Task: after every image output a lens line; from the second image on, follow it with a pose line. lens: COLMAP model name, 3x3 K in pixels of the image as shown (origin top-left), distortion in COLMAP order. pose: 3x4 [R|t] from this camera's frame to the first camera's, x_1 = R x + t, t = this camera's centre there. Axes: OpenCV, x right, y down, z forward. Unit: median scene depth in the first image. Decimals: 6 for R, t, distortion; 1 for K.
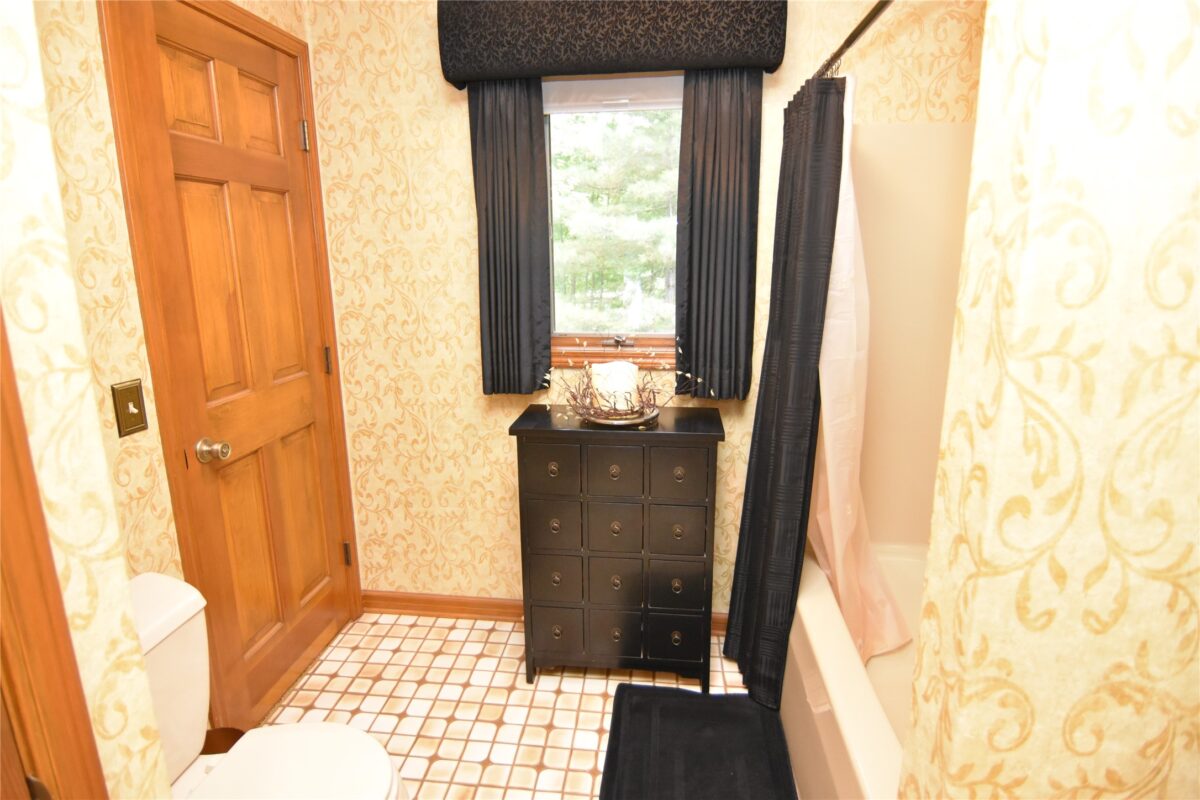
lens RADIAL K [[637.9, 0, 594.1], [0, 637.9, 393.2], [0, 0, 1]] dist [0.003213, -0.020185]
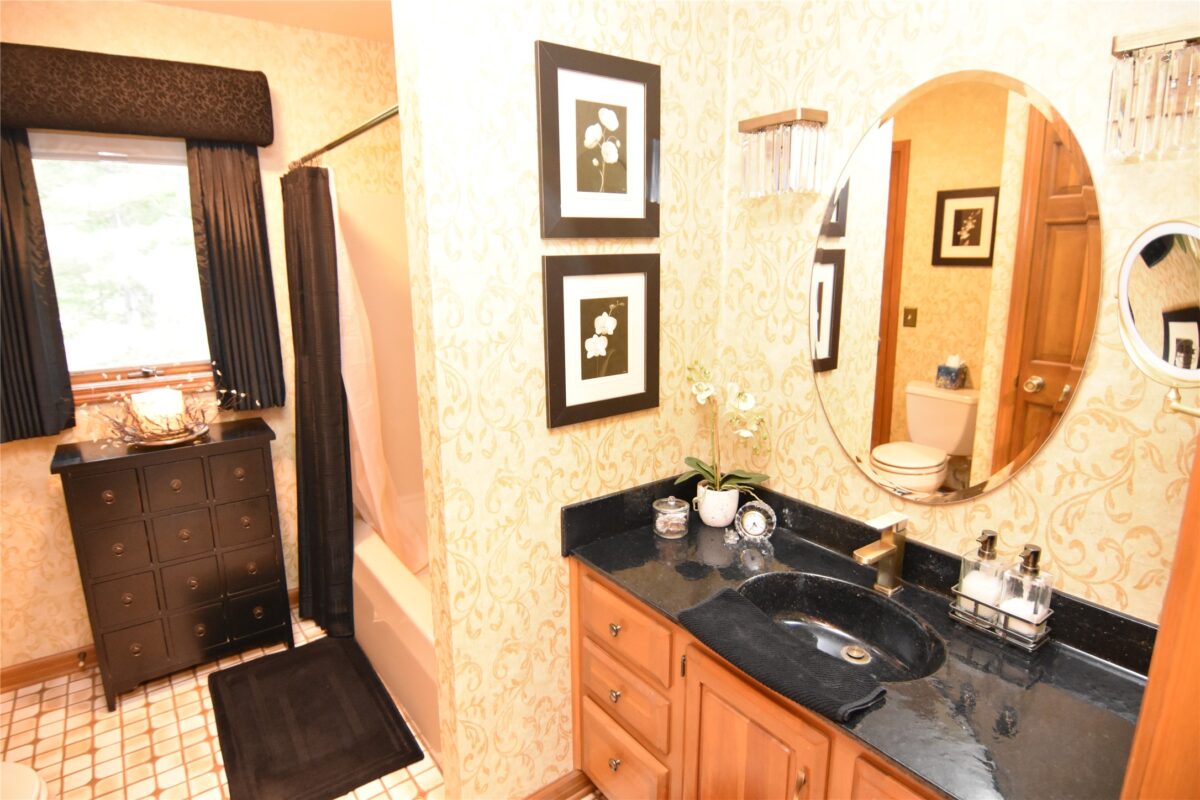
lens RADIAL K [[637.9, 0, 598.6], [0, 637.9, 389.8], [0, 0, 1]] dist [0.003213, -0.020185]
pose [[0.725683, -0.137749, 0.674098, -0.154700], [0.153594, 0.987462, 0.036436, 0.028561], [-0.670666, 0.077096, 0.737742, -0.334697]]
